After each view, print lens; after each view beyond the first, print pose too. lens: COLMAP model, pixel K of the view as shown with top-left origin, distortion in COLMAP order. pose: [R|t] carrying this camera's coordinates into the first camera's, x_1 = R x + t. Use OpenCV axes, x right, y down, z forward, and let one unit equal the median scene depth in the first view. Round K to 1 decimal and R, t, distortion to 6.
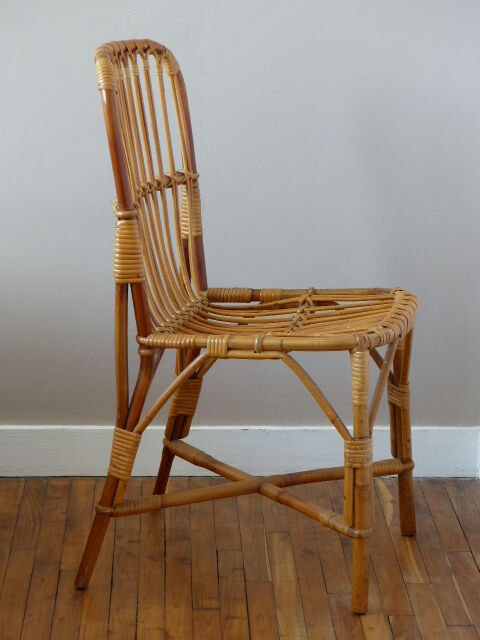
lens RADIAL K [[2031.8, 0, 240.0], [0, 2031.8, 320.0], [0, 0, 1]] dist [-2.553671, -0.110952]
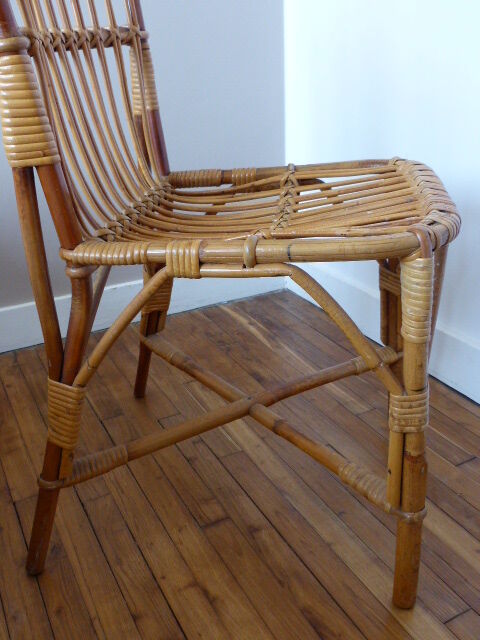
lens RADIAL K [[635.3, 0, 247.2], [0, 635.3, 329.4], [0, 0, 1]] dist [-0.010208, -0.111899]
pose [[0.995463, -0.074844, 0.058751, -0.004199], [0.060700, 0.975029, 0.213620, -0.006330], [-0.073272, -0.209084, 0.975149, 0.742426]]
